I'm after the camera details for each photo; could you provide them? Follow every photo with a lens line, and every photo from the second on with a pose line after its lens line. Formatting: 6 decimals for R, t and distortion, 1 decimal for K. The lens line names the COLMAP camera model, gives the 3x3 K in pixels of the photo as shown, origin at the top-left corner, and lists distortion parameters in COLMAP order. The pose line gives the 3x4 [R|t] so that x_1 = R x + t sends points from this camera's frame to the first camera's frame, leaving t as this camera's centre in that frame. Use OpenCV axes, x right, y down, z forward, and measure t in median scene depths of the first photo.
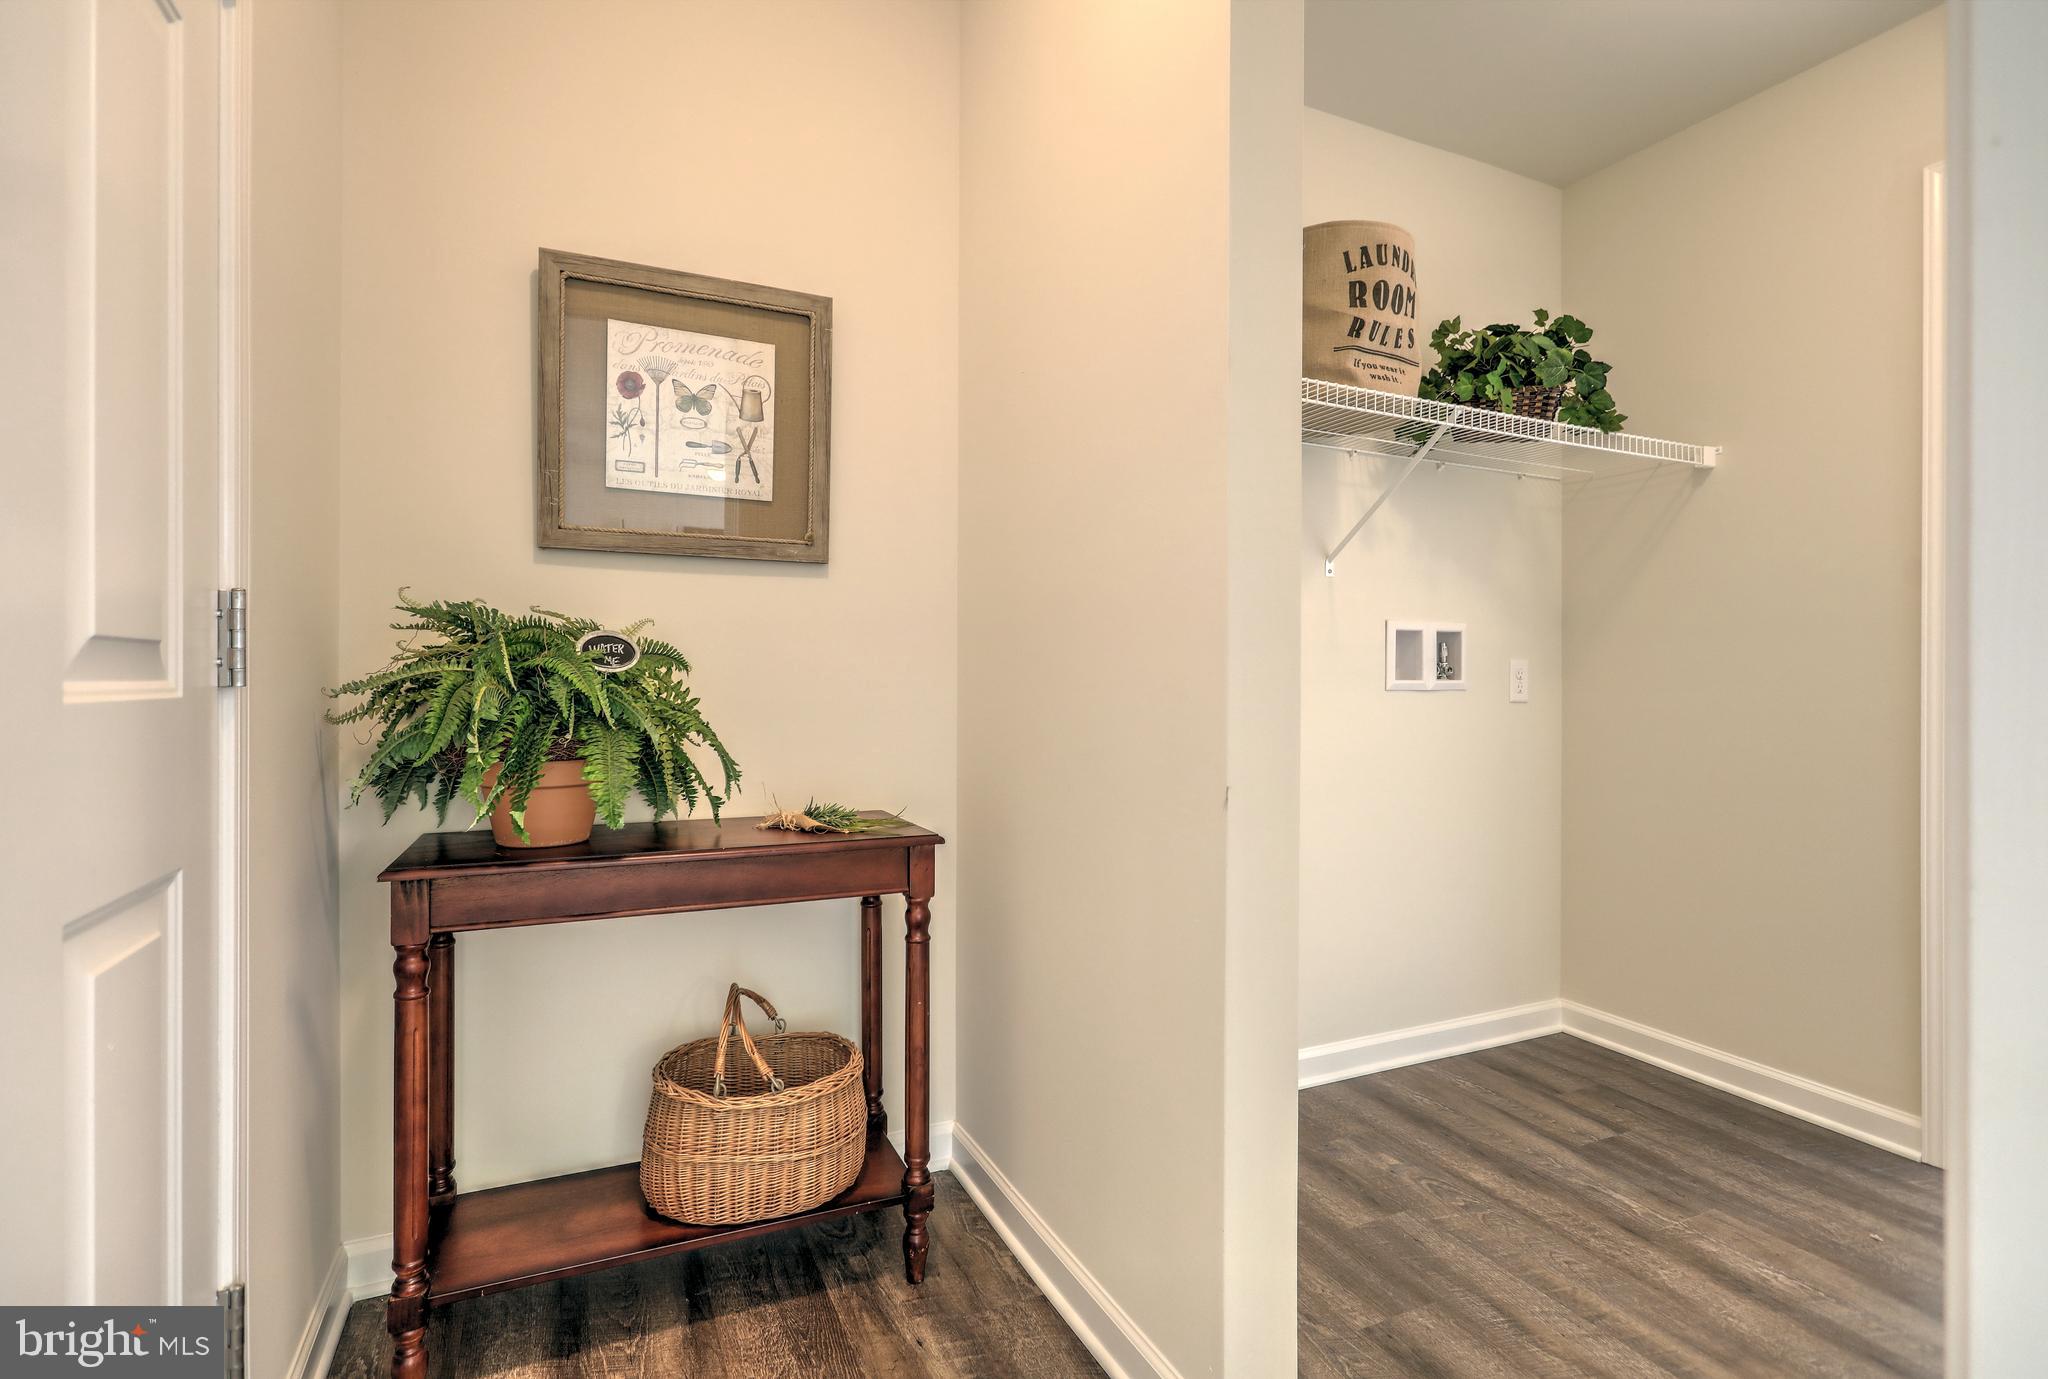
lens RADIAL K [[965.8, 0, 1024.0], [0, 965.8, 689.5], [0, 0, 1]] dist [-0.000115, 0.001162]
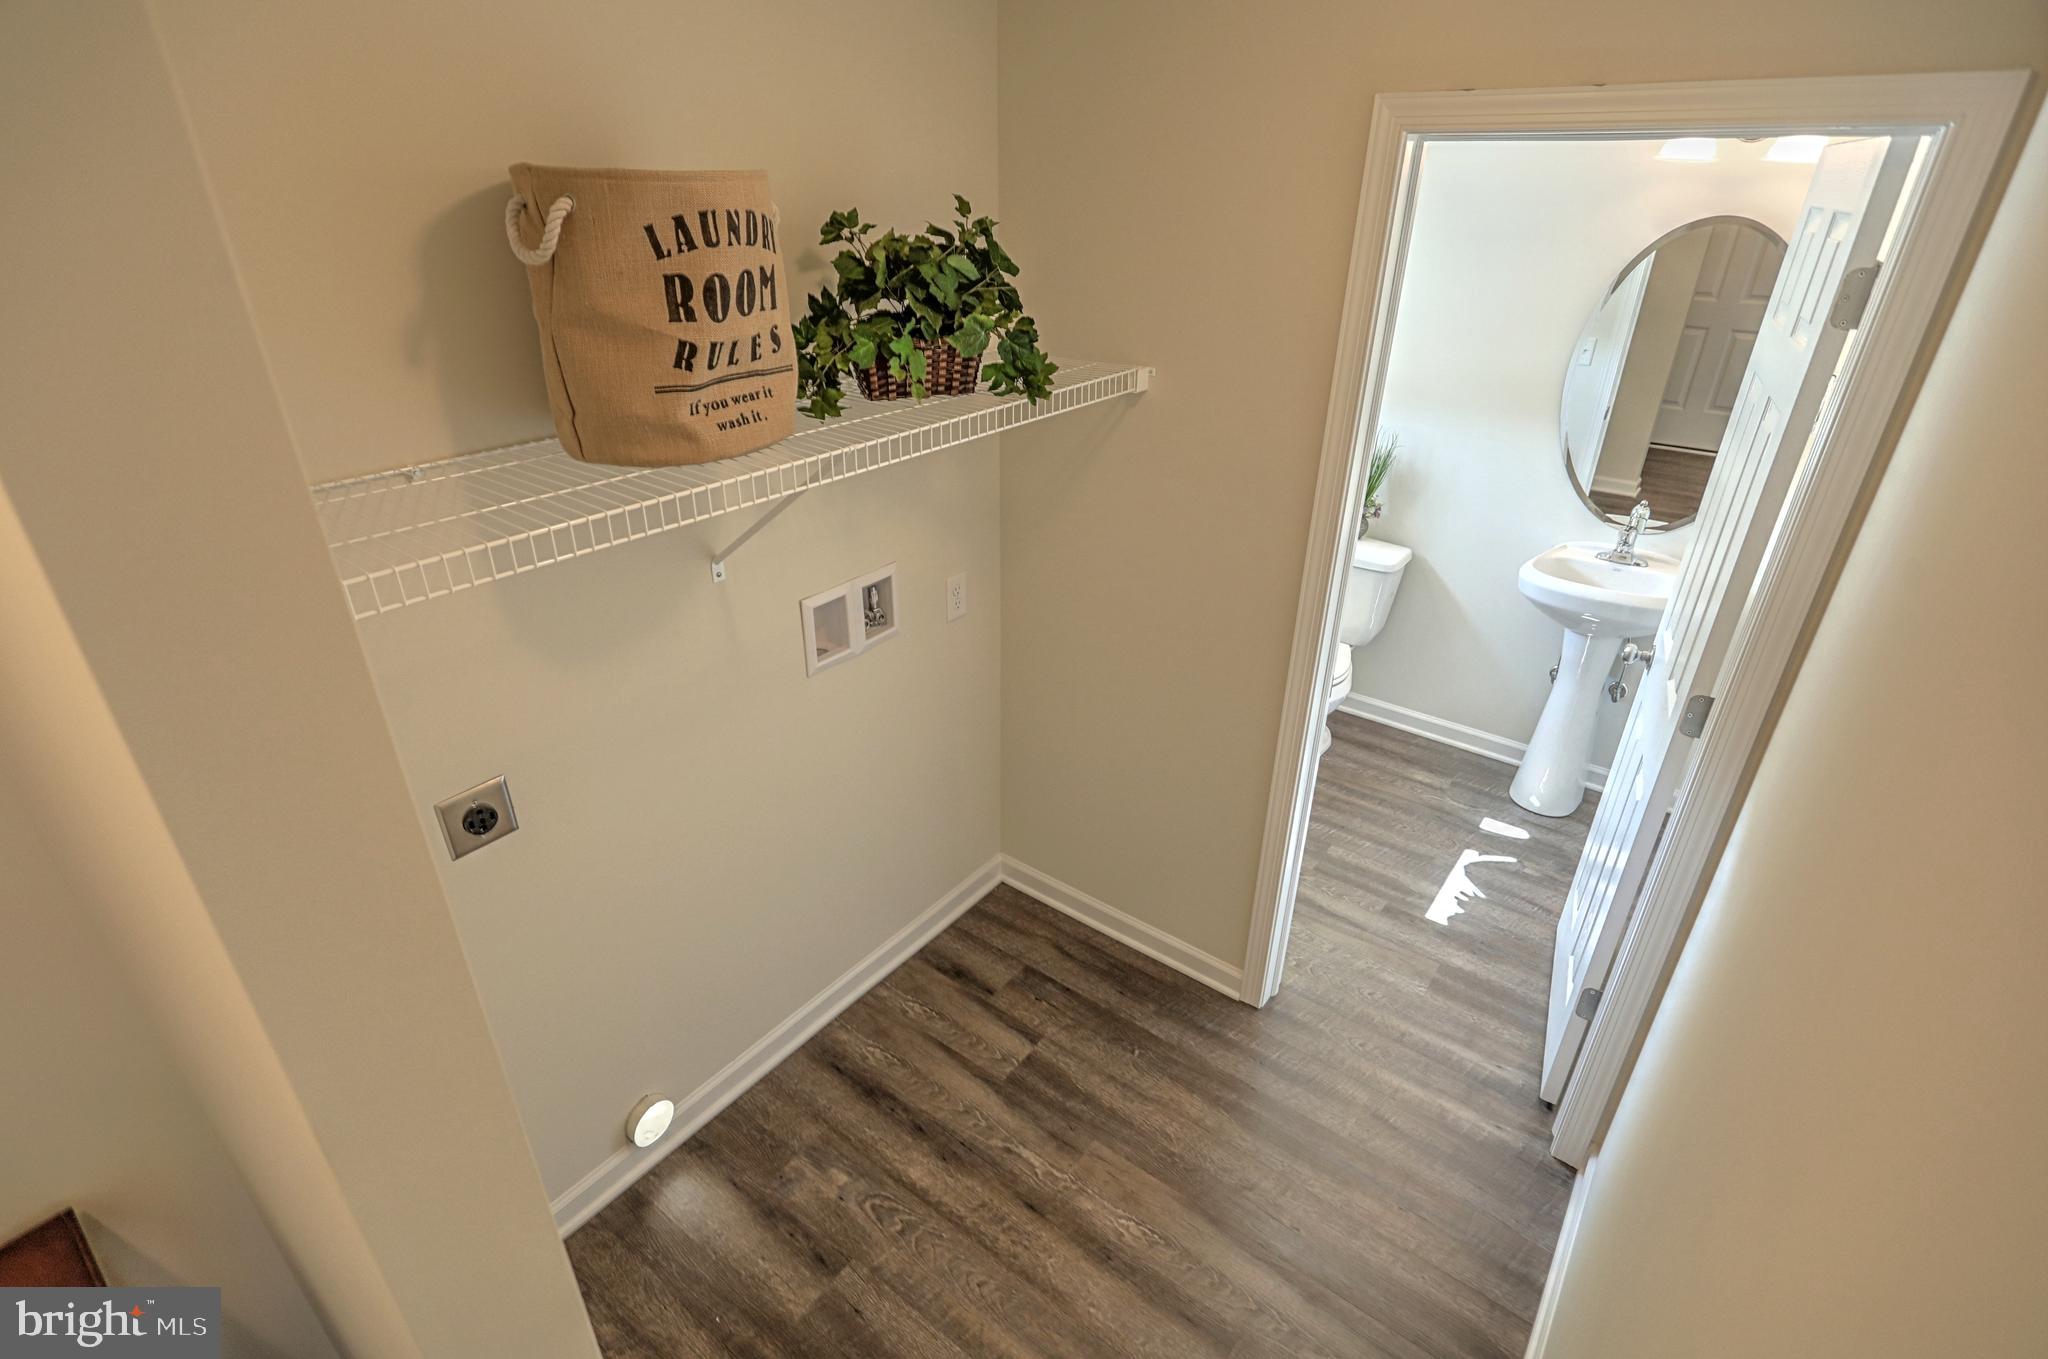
lens RADIAL K [[980.3, 0, 1024.0], [0, 980.3, 679.5], [0, 0, 1]] dist [-0.004020, -0.000238]
pose [[0.884653, -0.211523, 0.415507, 0.226260], [-0.006464, 0.885520, 0.464556, -0.486551], [-0.466204, -0.413657, 0.782011, 0.293680]]
